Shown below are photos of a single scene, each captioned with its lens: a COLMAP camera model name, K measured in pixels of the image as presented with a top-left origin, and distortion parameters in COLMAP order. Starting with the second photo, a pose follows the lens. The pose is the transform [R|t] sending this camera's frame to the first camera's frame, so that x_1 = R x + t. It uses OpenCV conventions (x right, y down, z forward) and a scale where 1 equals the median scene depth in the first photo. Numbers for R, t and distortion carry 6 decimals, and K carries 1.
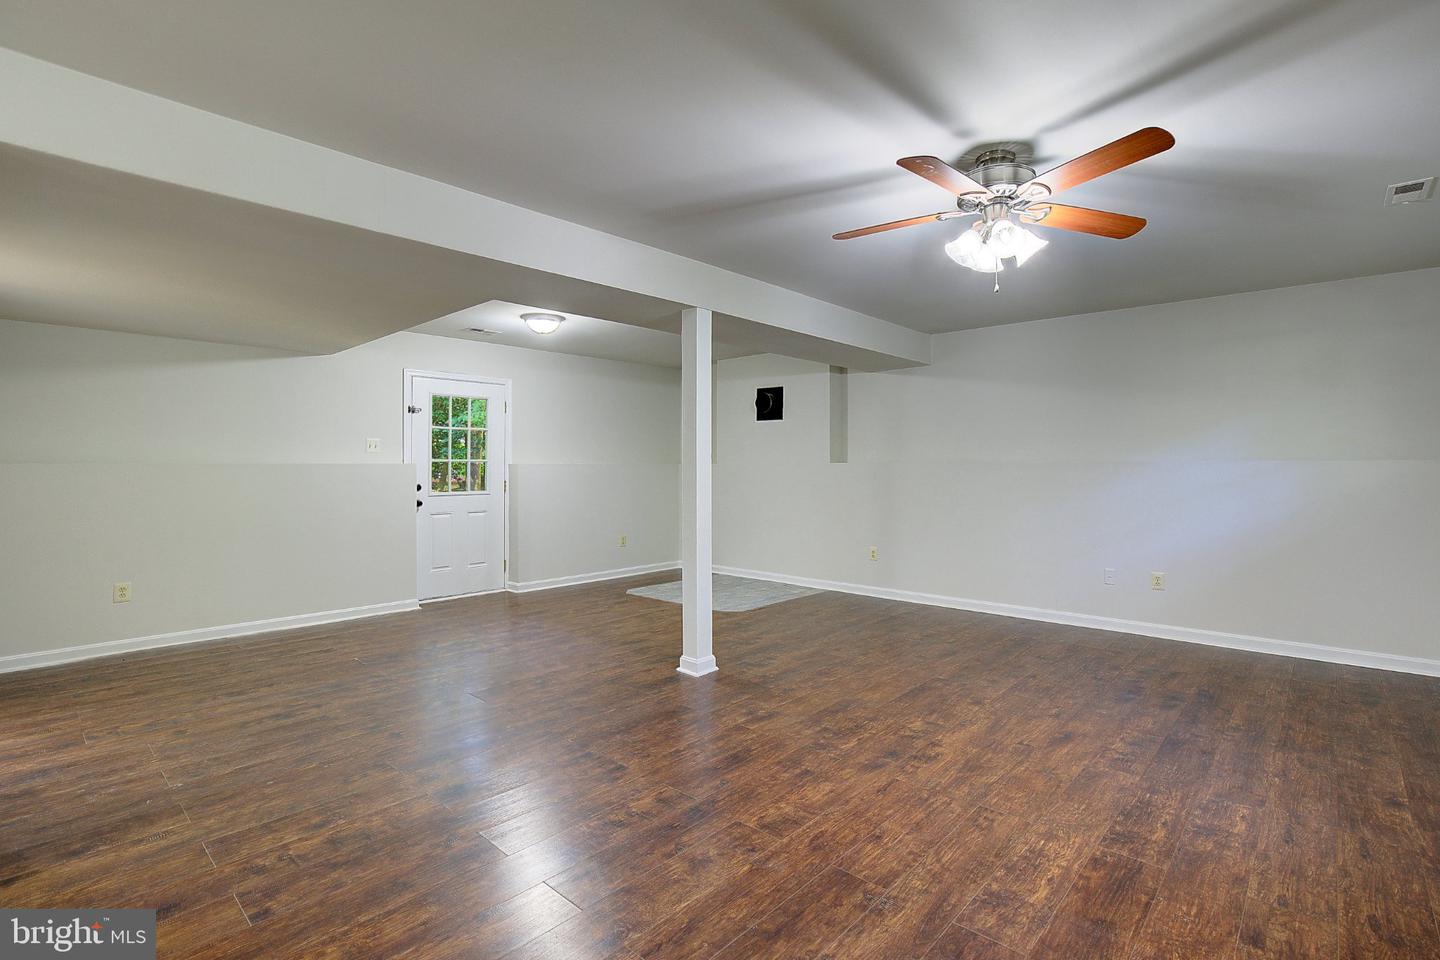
lens RADIAL K [[674.1, 0, 747.7], [0, 674.1, 450.0], [0, 0, 1]] dist [-0.023361, 0.003216]
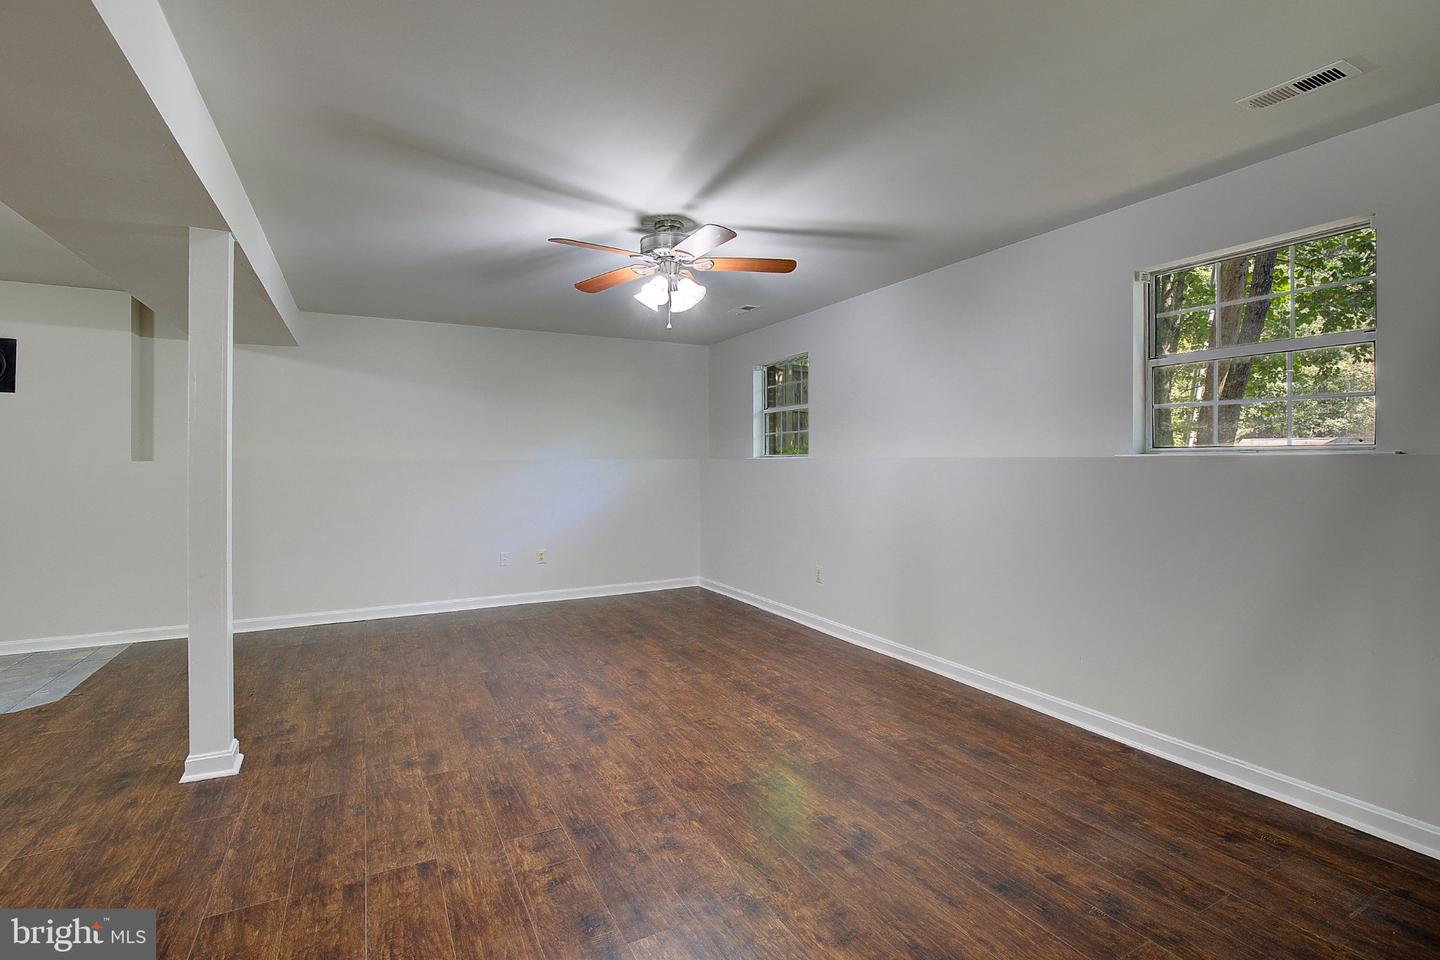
lens RADIAL K [[674.1, 0, 736.4], [0, 674.1, 470.8], [0, 0, 1]] dist [-0.023361, 0.003216]
pose [[0.337687, -0.014096, 0.941153, -0.719419], [-0.018236, 0.999602, 0.021514, 0.002782], [-0.941082, -0.024428, 0.337295, 0.393739]]
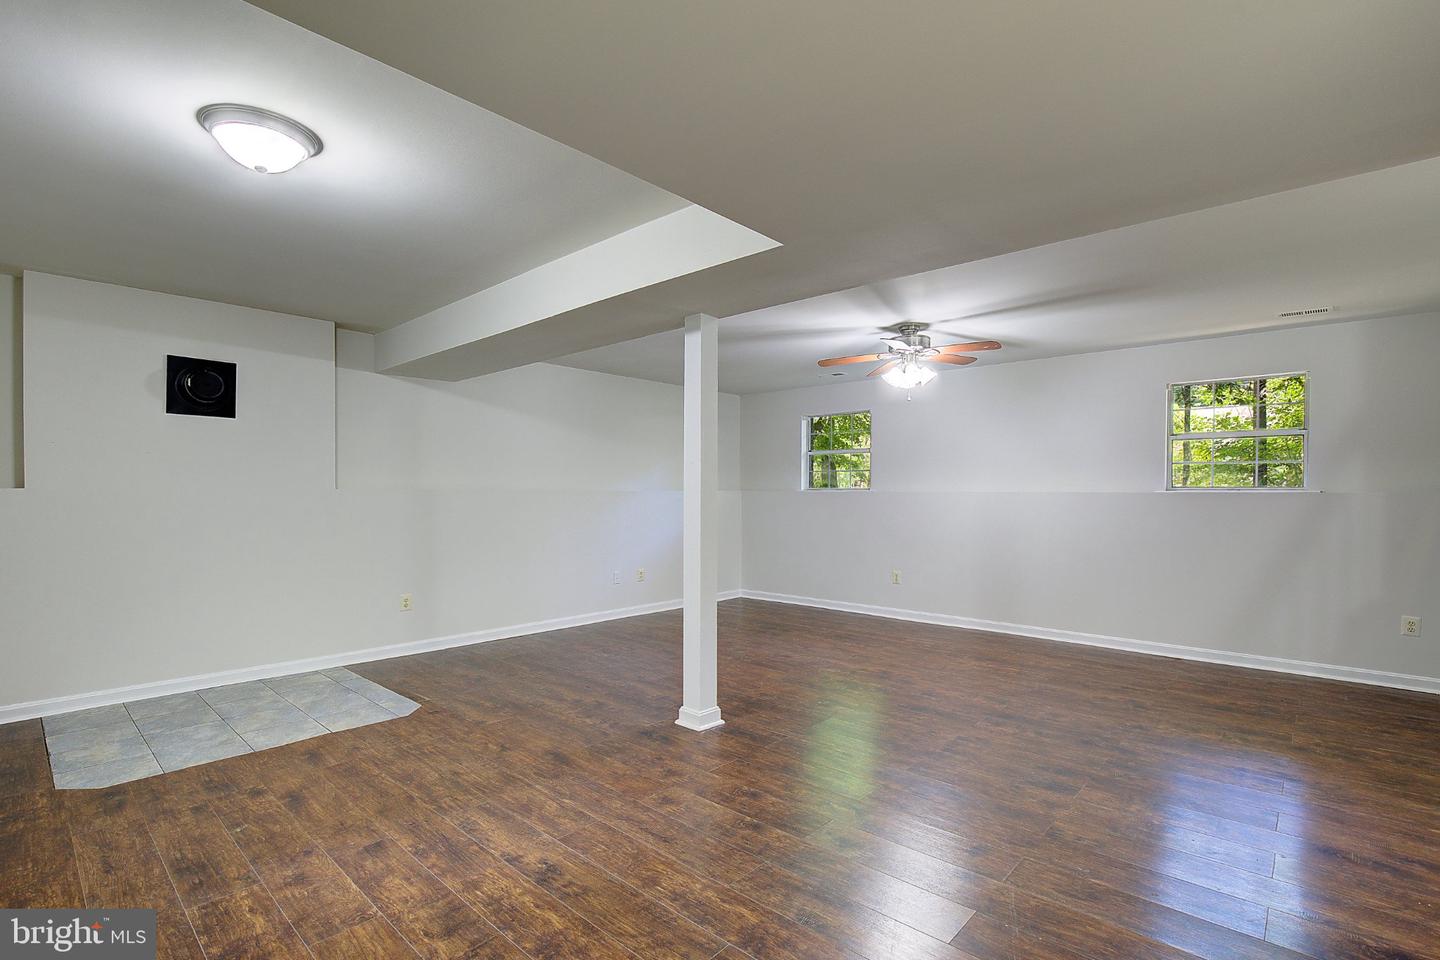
lens RADIAL K [[674.1, 0, 714.7], [0, 674.1, 481.3], [0, 0, 1]] dist [-0.023361, 0.003216]
pose [[0.020891, 0.017070, 0.999636, -1.355331], [-0.027192, 0.999494, -0.016499, 0.024989], [-0.999412, -0.026838, 0.021345, 1.341195]]
